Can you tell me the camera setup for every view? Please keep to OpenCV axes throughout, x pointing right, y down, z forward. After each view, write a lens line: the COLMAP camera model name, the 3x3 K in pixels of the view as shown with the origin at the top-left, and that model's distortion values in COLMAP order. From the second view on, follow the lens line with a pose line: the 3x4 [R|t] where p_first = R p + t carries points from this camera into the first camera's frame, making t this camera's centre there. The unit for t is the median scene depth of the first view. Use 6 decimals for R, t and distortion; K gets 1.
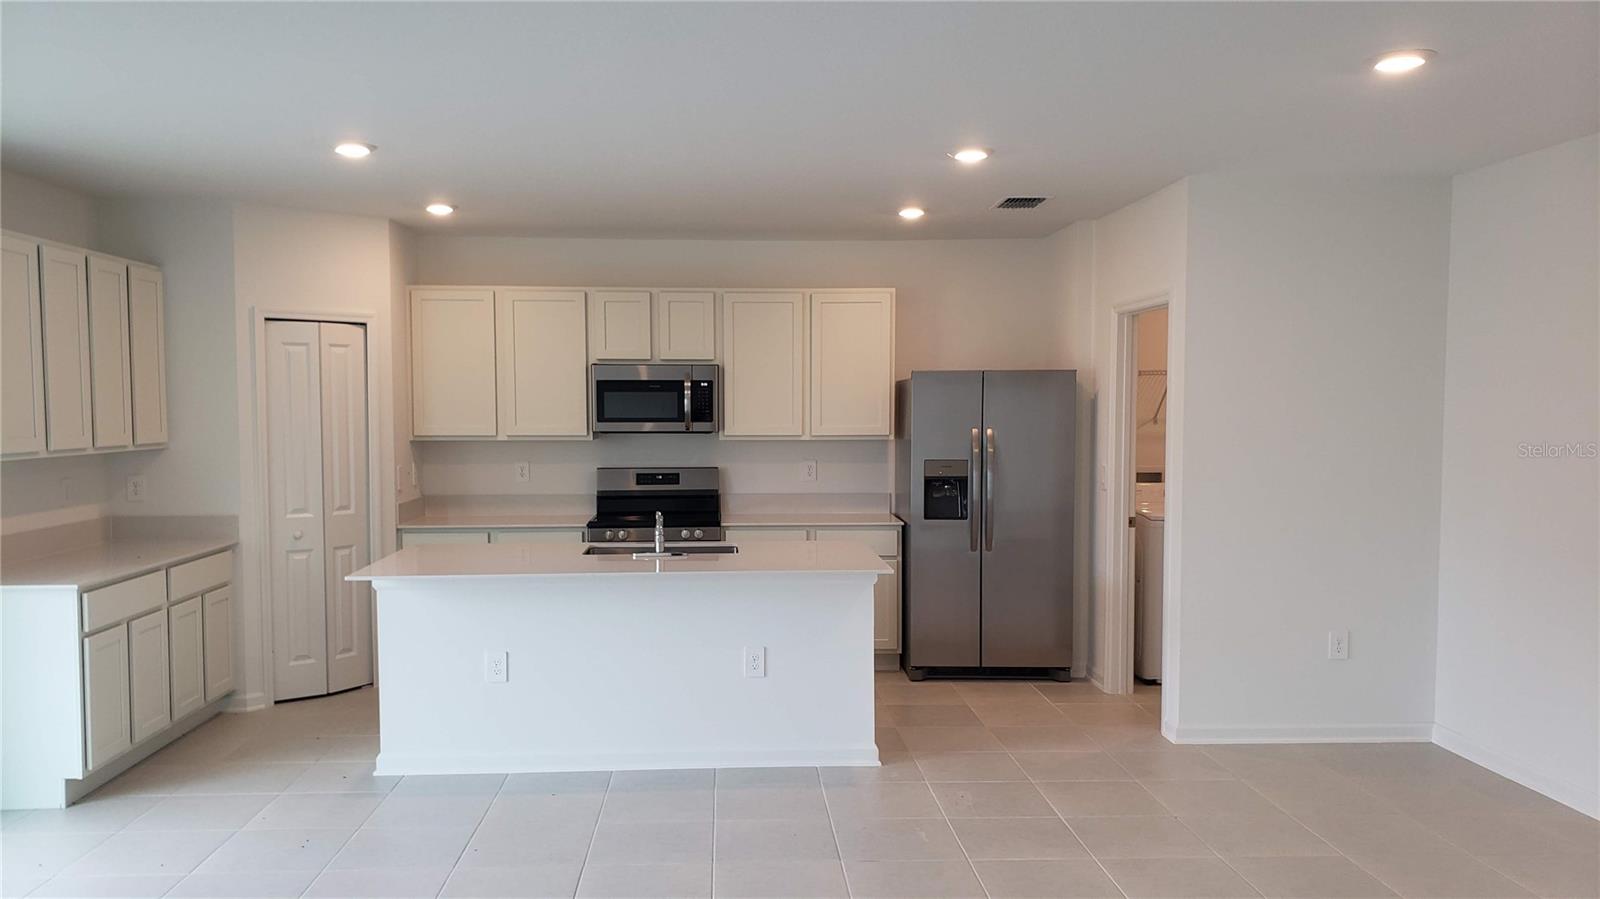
lens RADIAL K [[1246.6, 0, 796.9], [0, 1246.6, 461.7], [0, 0, 1]] dist [0.057316, -0.046261]
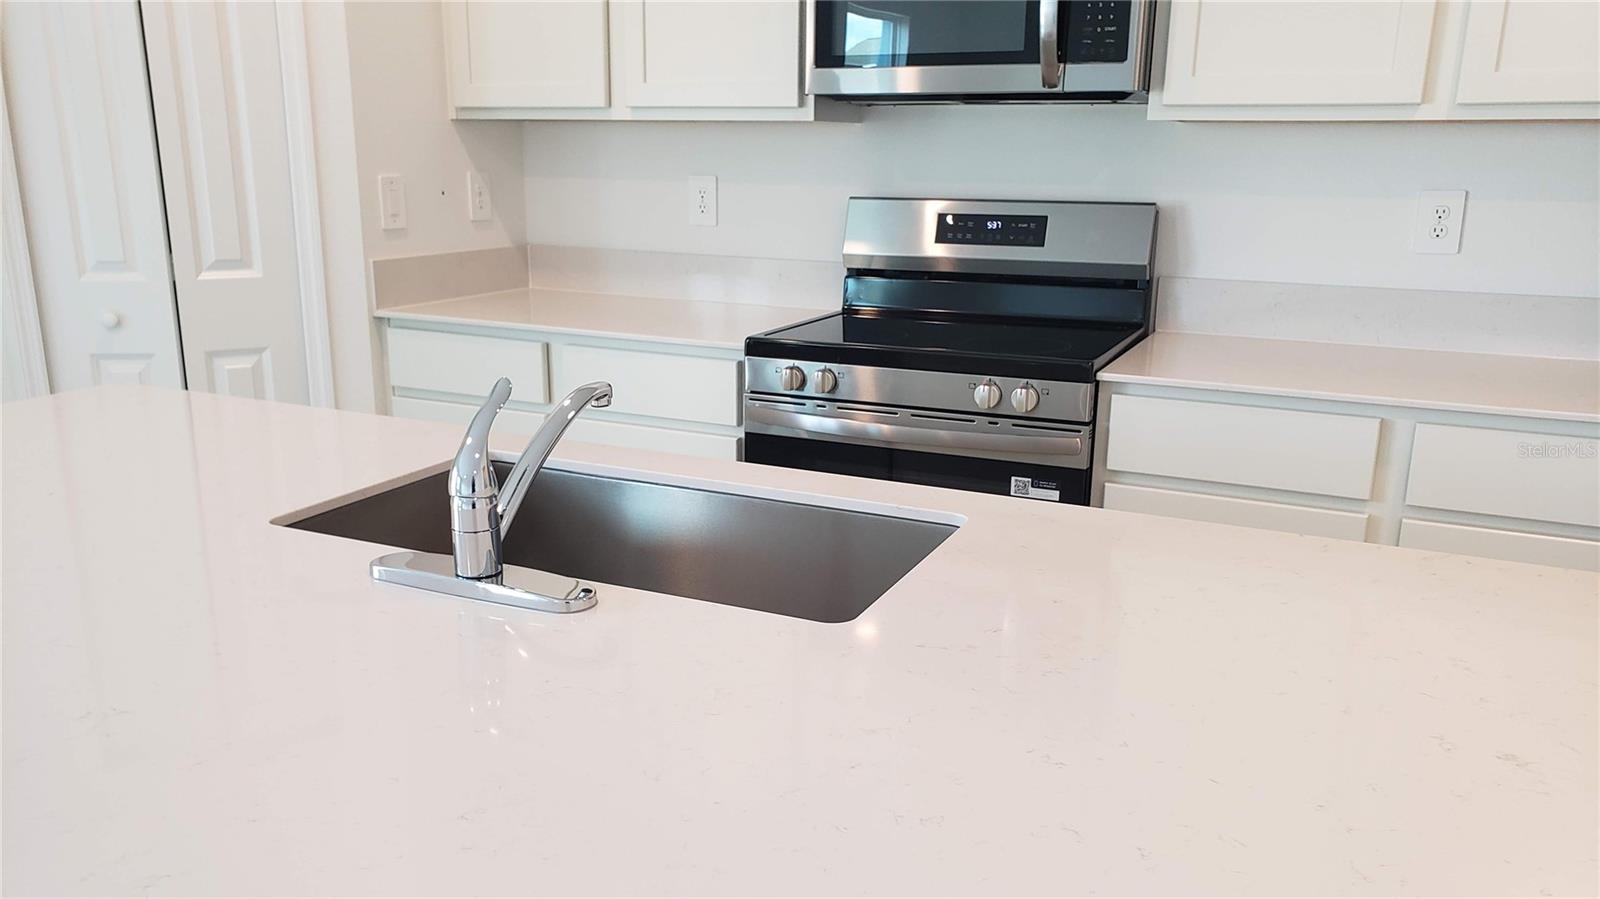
lens RADIAL K [[1246.6, 0, 797.7], [0, 1246.6, 458.4], [0, 0, 1]] dist [0.057316, -0.046261]
pose [[0.867321, 0.129330, -0.480653, 0.033489], [-0.031597, 0.978012, 0.206139, 0.005607], [0.496745, -0.163601, 0.852338, 0.679604]]
